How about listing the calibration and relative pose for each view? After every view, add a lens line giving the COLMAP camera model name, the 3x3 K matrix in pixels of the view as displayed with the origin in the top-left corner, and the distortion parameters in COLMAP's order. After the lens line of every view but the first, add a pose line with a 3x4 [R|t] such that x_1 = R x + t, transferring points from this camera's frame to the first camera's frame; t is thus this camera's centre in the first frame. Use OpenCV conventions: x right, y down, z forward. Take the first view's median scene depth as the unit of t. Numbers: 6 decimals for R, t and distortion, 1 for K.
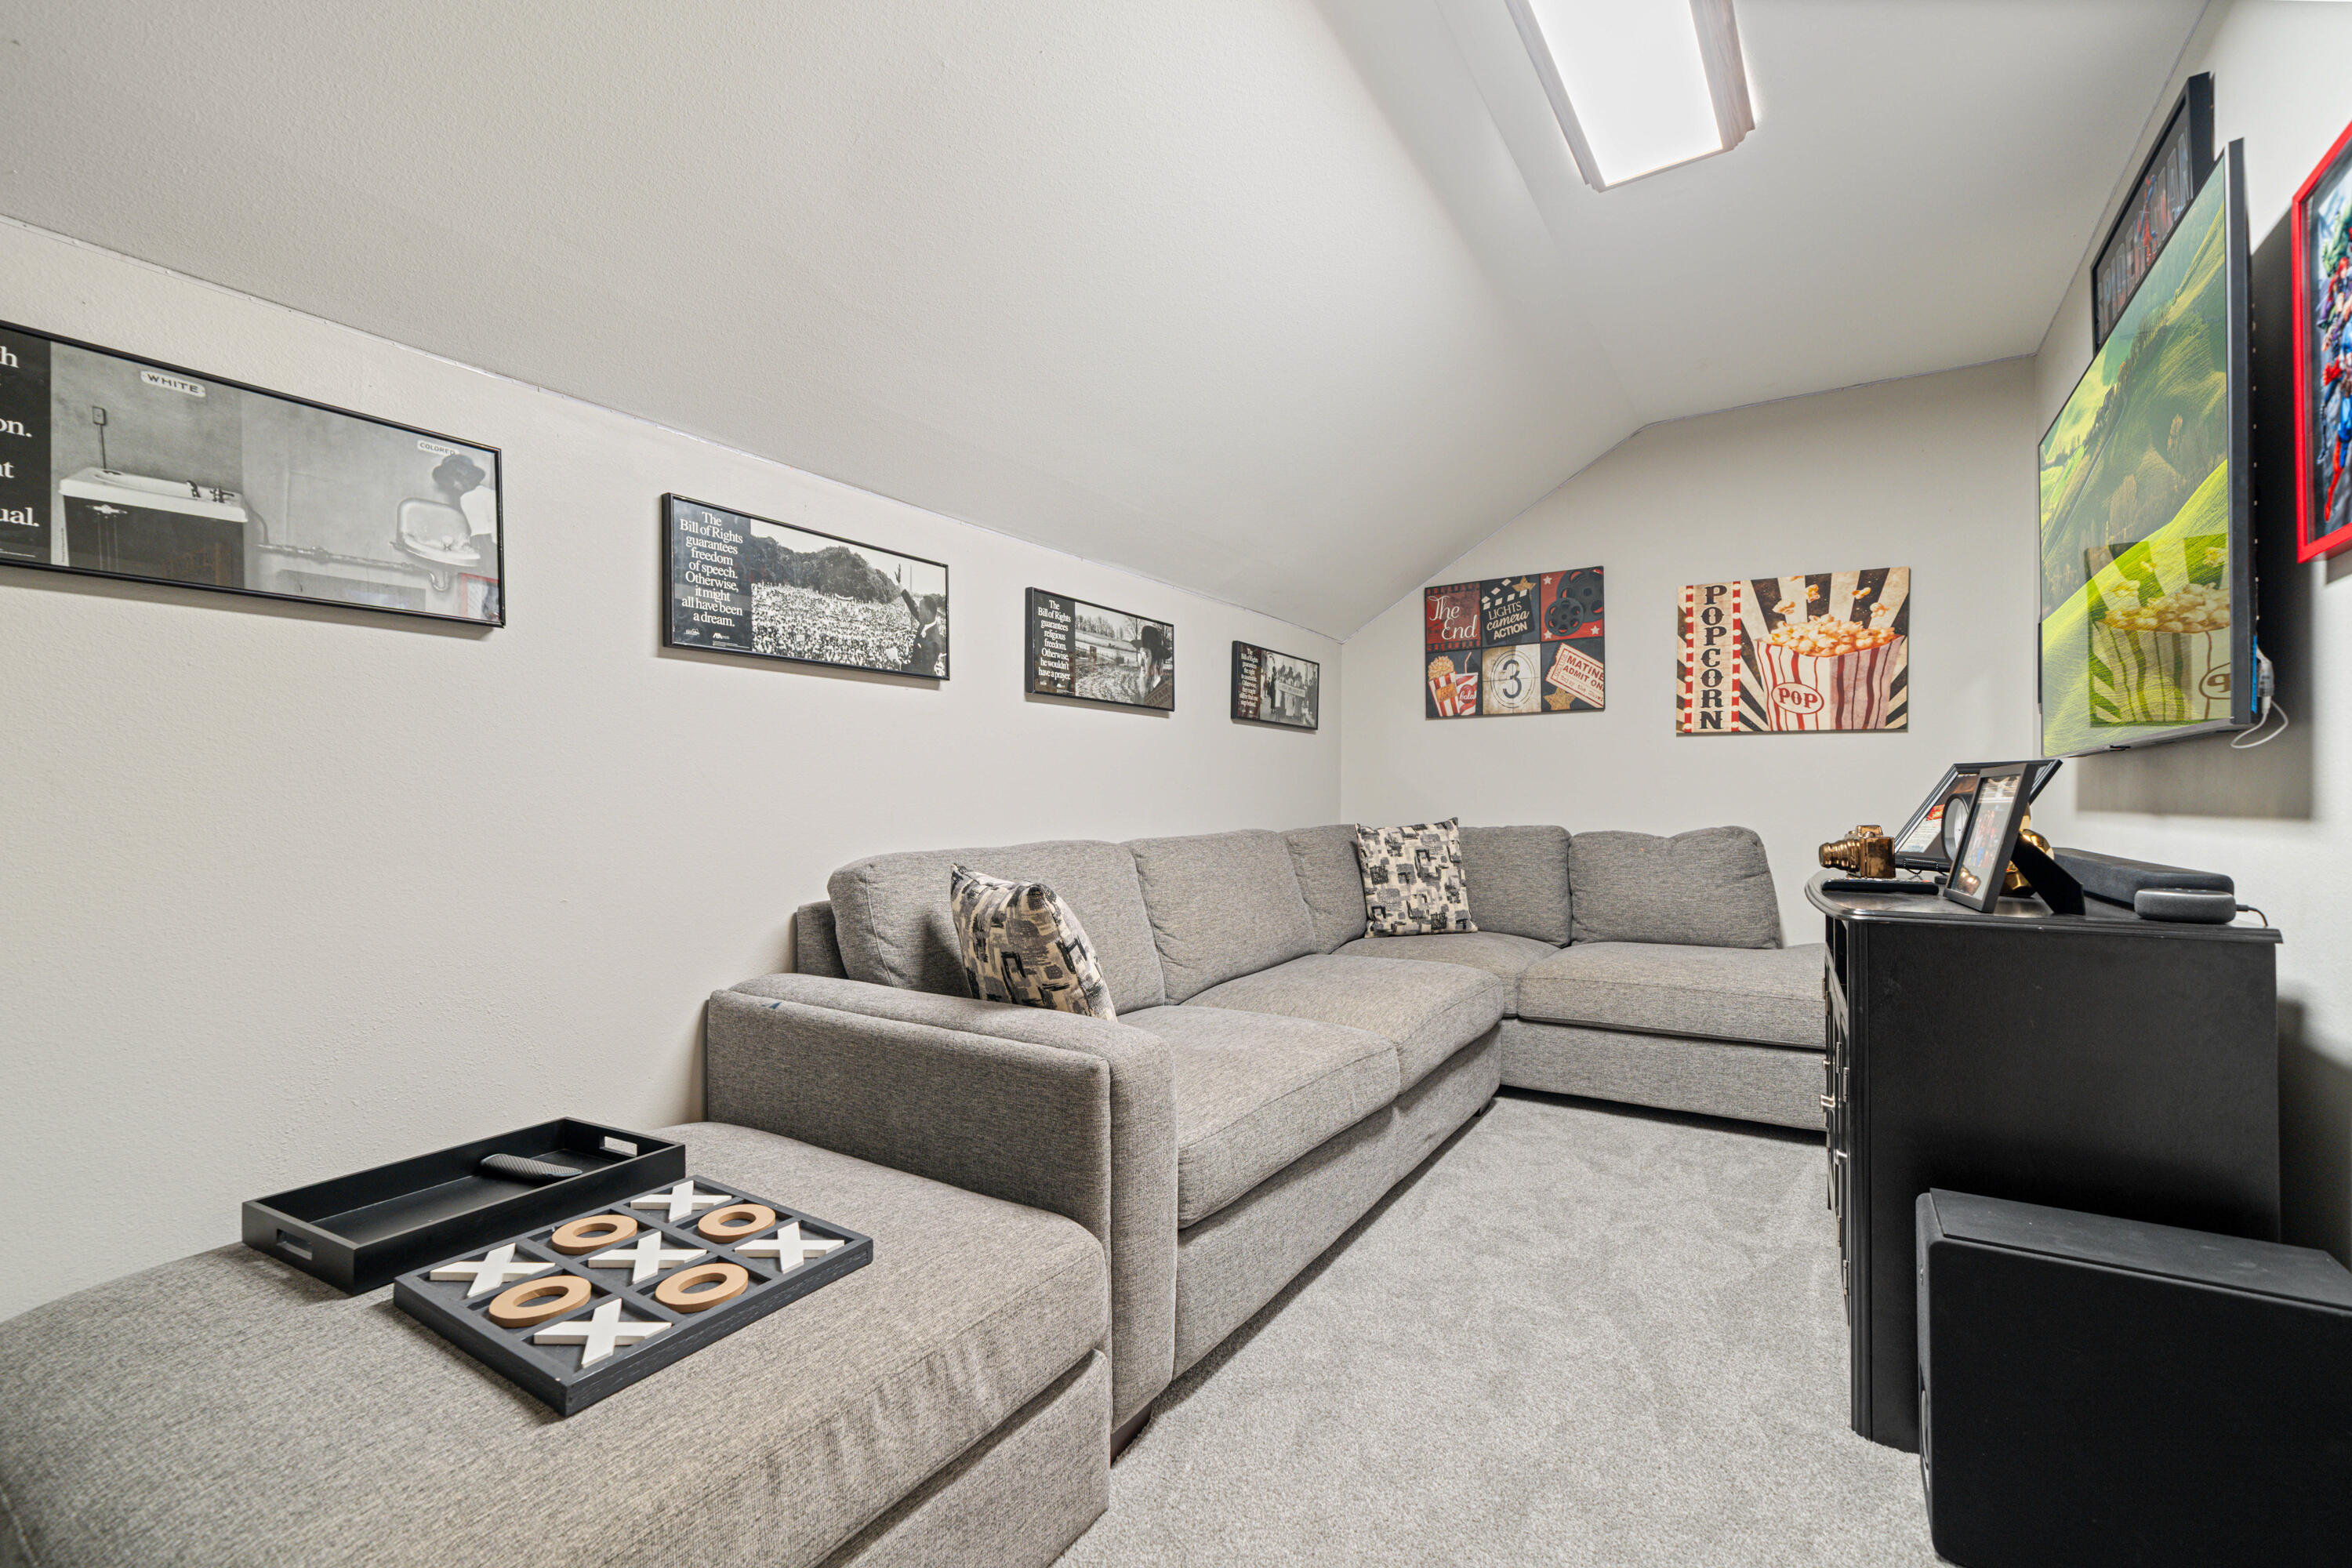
lens RADIAL K [[1017.3, 0, 1177.9], [0, 1017.3, 788.8], [0, 0, 1]] dist [0.000762, 0.000053]
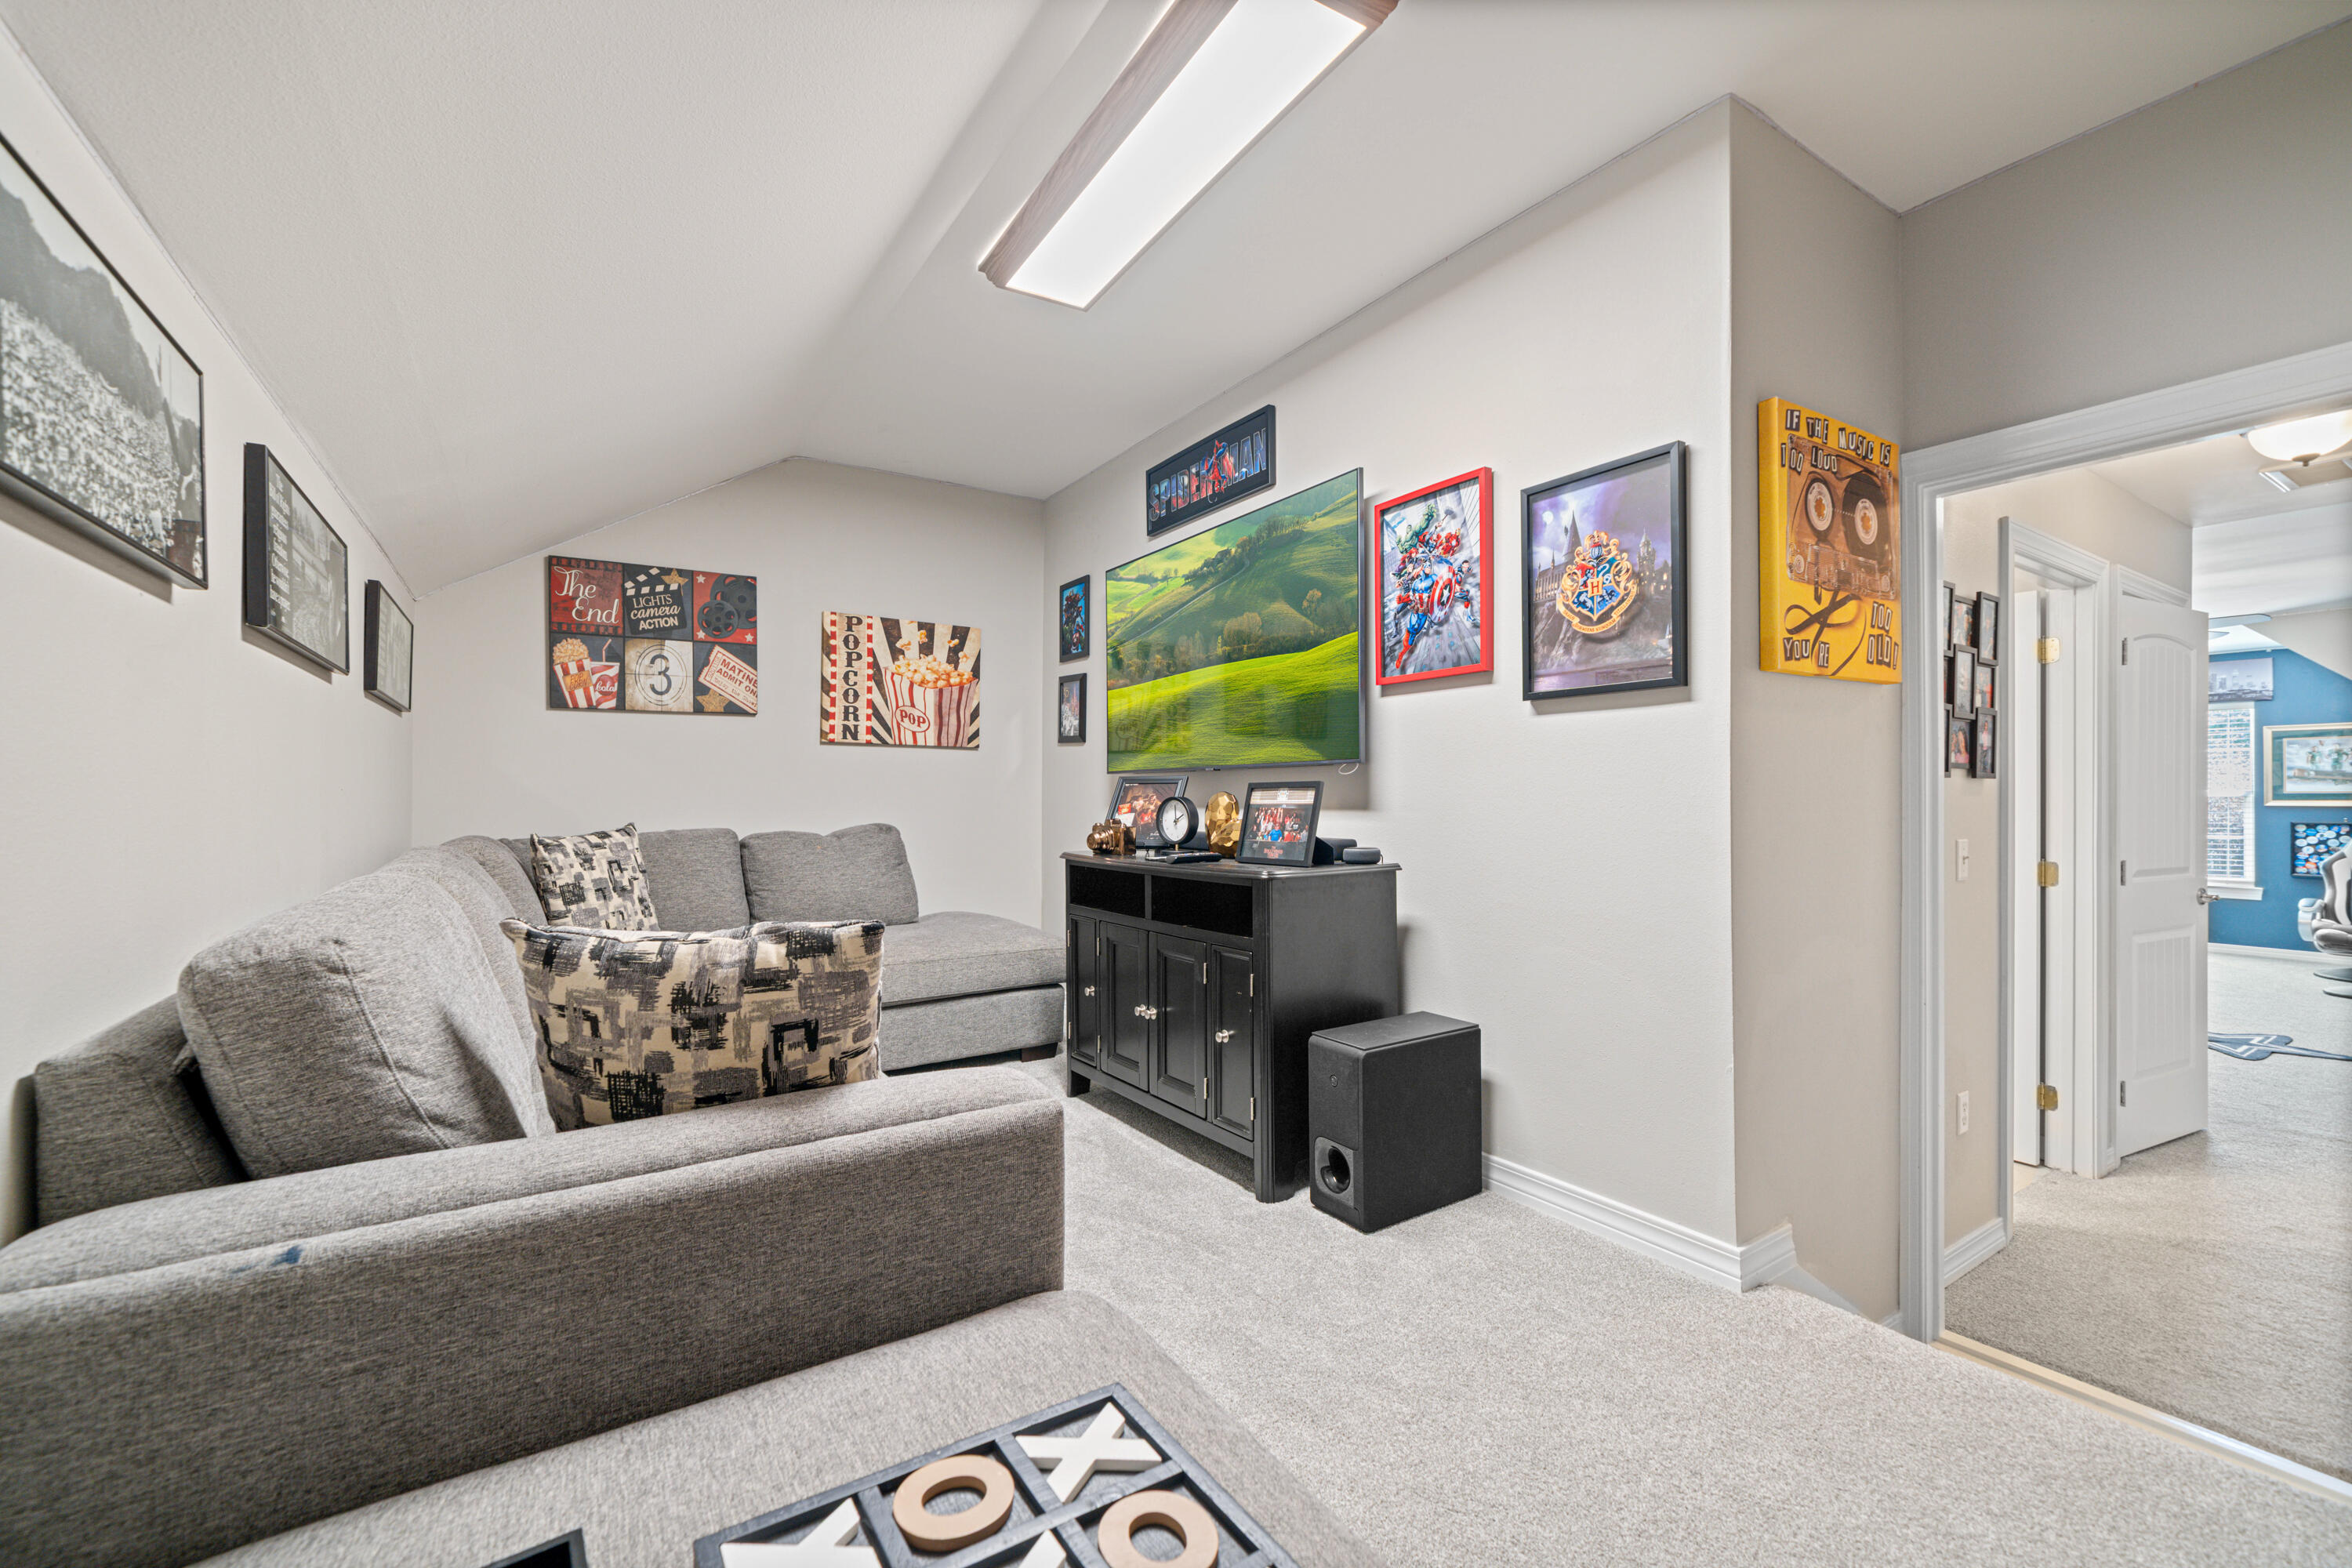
lens RADIAL K [[954.6, 0, 1171.2], [0, 954.6, 791.5], [0, 0, 1]] dist [0.002433, 0.000202]
pose [[0.415341, 0.001936, 0.909664, -0.312062], [-0.004924, 0.999988, 0.000120, -0.002182], [-0.909653, -0.004529, 0.415345, 0.220084]]
